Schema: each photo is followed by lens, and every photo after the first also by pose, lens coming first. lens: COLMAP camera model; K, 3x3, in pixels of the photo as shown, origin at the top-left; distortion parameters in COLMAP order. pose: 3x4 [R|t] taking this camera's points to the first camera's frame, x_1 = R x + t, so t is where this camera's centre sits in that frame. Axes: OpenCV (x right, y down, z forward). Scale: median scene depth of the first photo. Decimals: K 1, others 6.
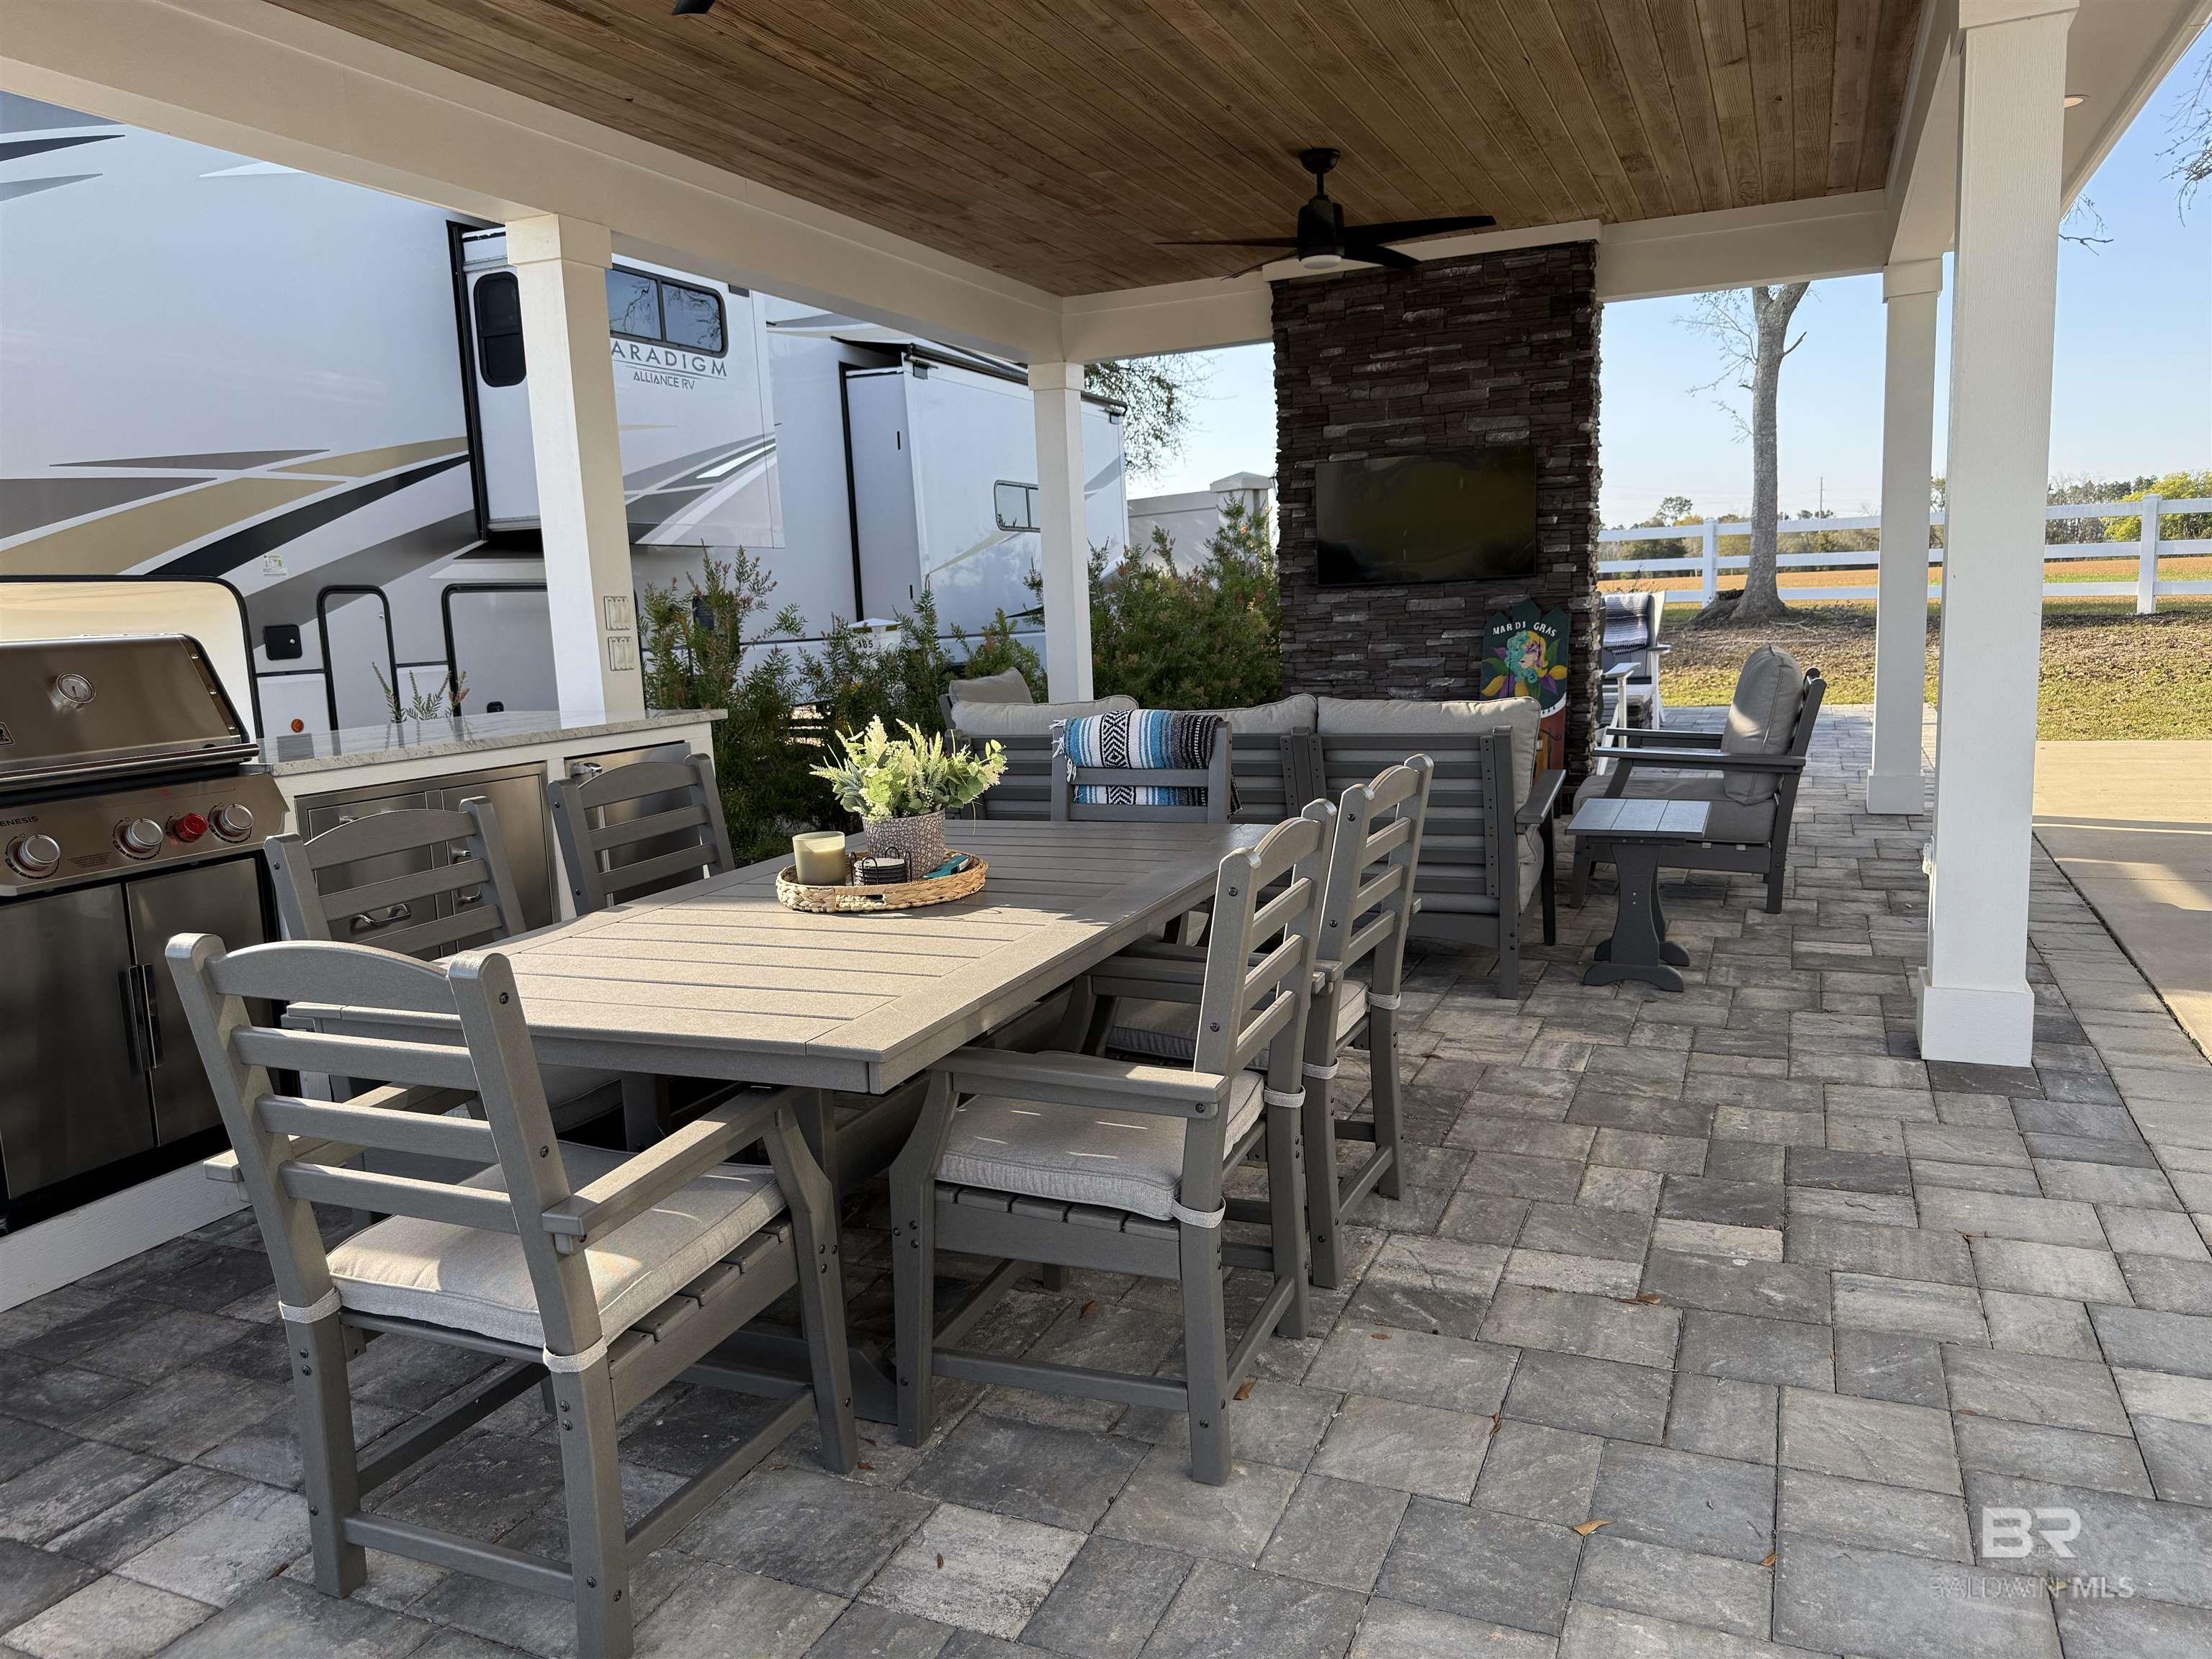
lens RADIAL K [[1552.5, 0, 1090.7], [0, 1552.5, 855.7], [0, 0, 1]] dist [0.104000, -0.146943]
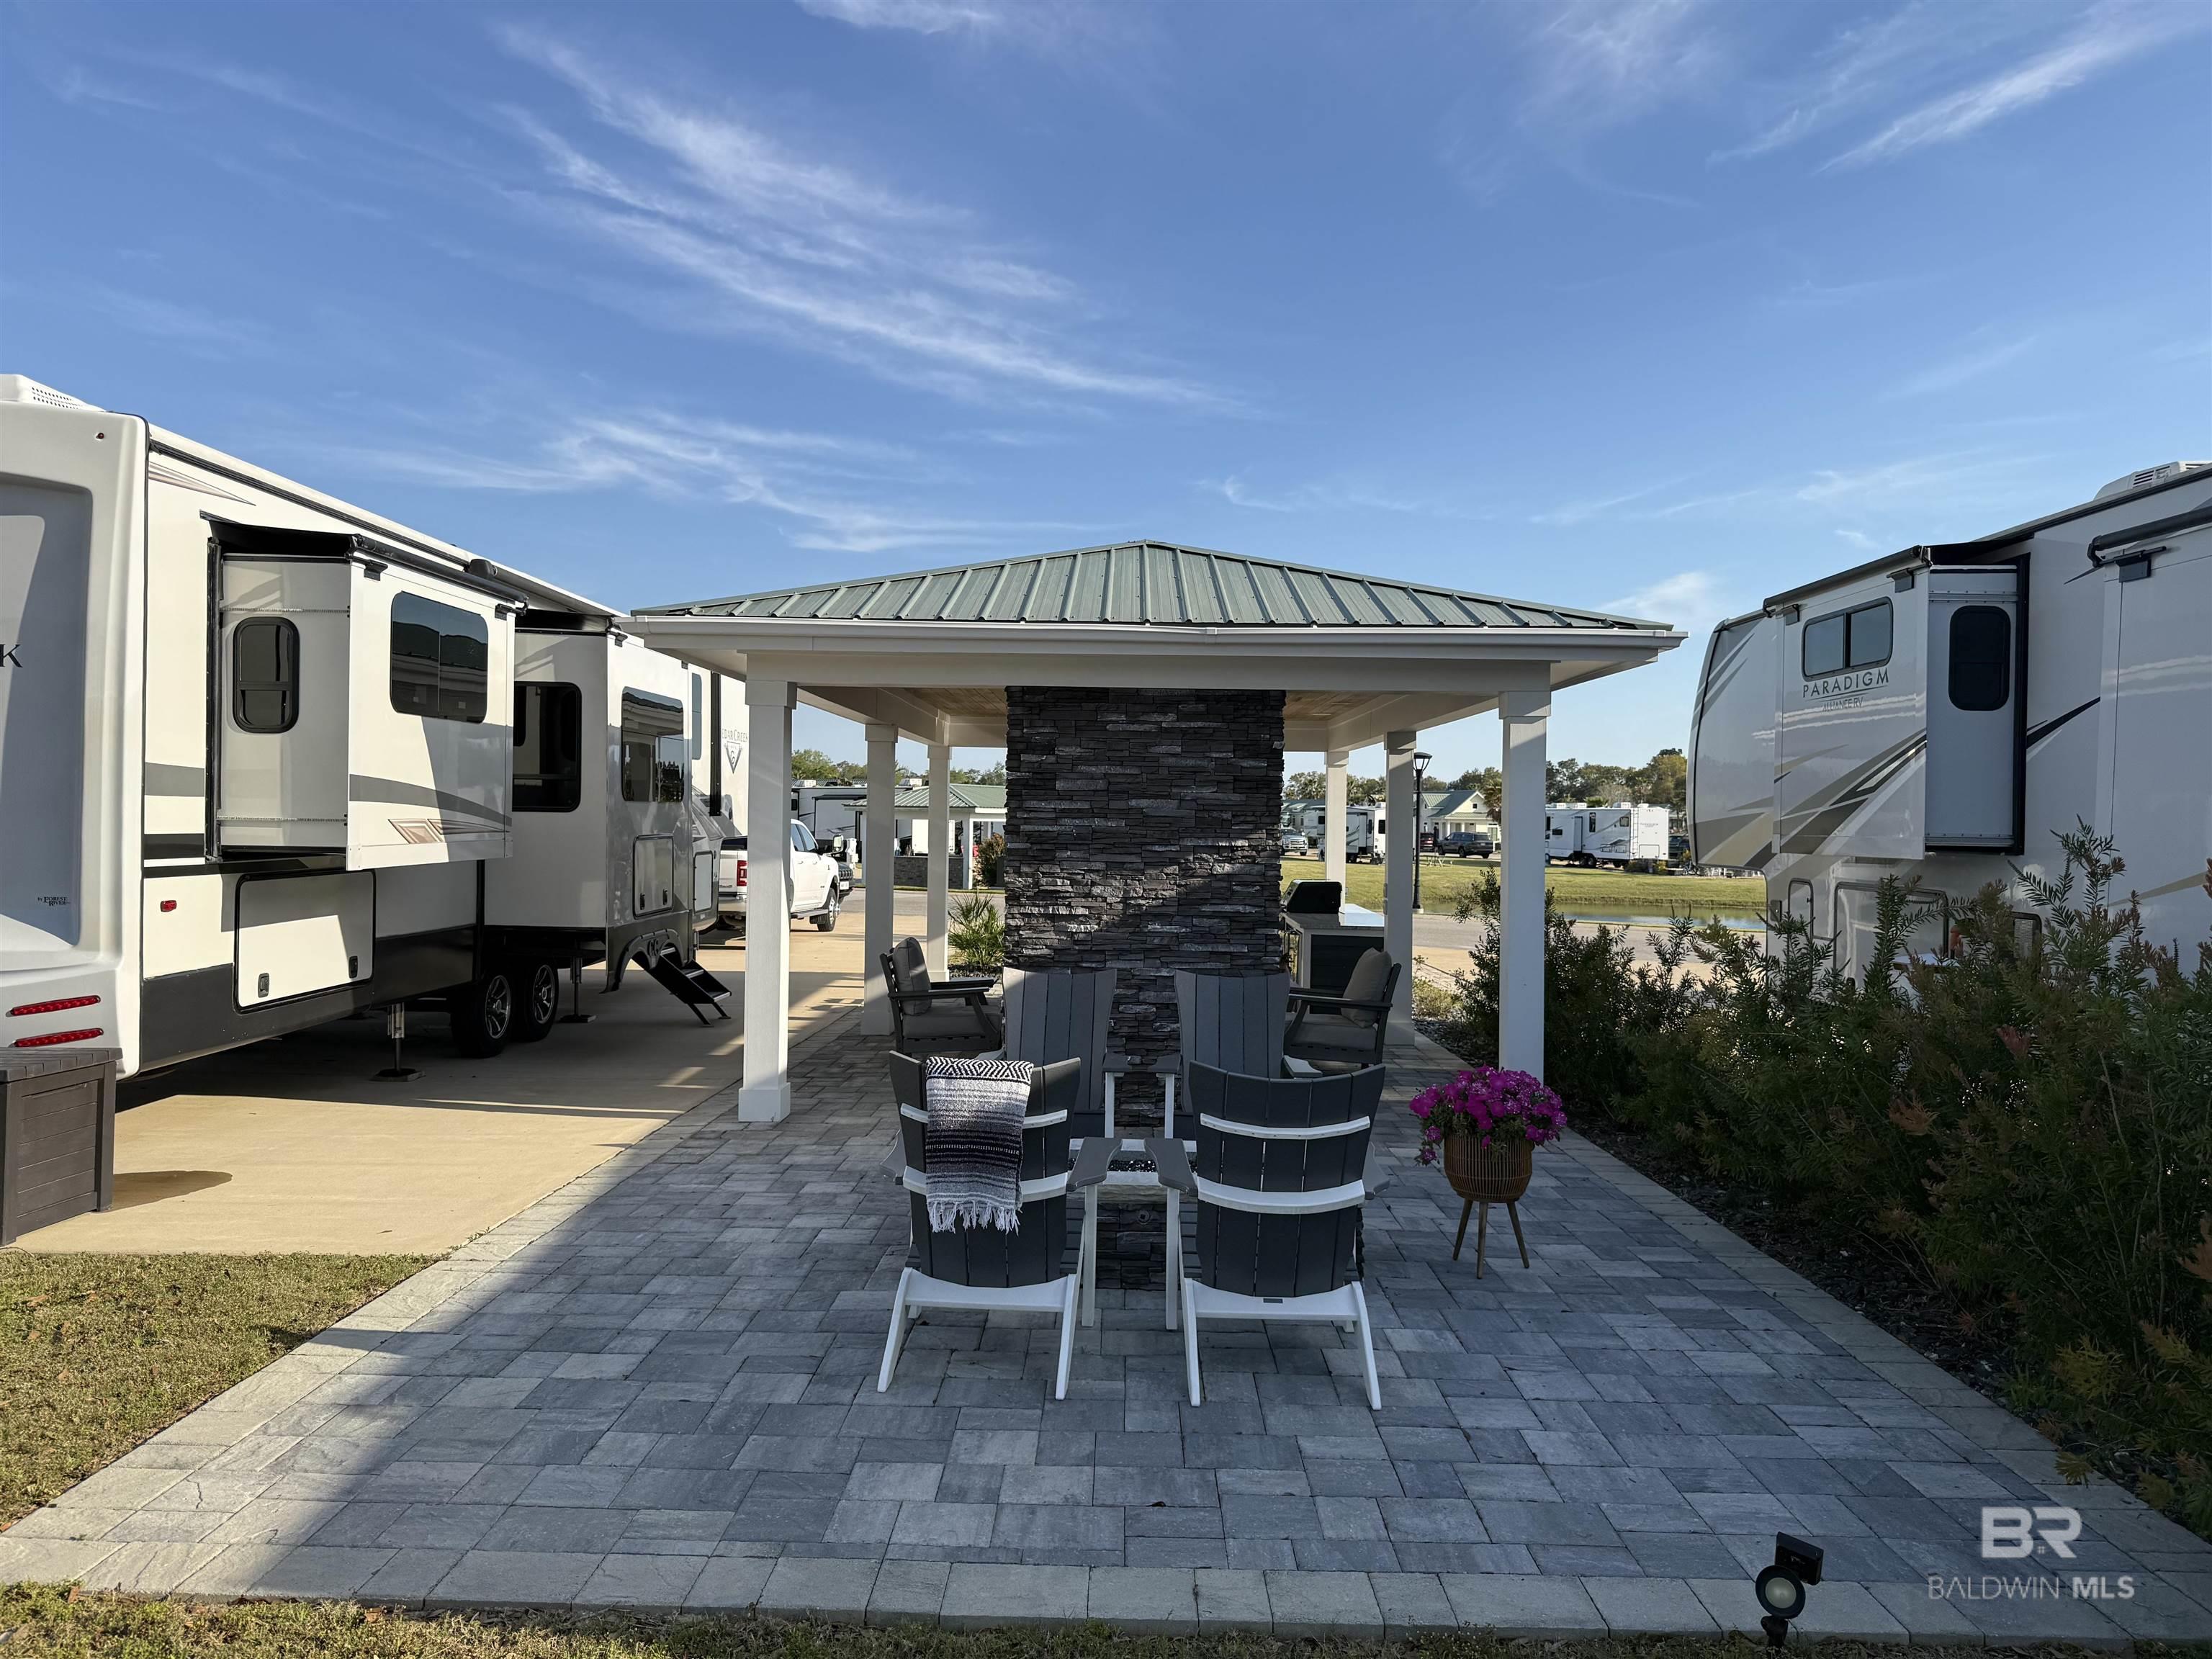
lens RADIAL K [[1552.5, 0, 1106.3], [0, 1552.5, 833.9], [0, 0, 1]] dist [0.104000, -0.146943]
pose [[-0.918599, 0.033178, -0.393797, 0.690320], [-0.039137, 0.983934, 0.174190, -0.432818], [0.393249, 0.175423, -0.902542, 2.016613]]
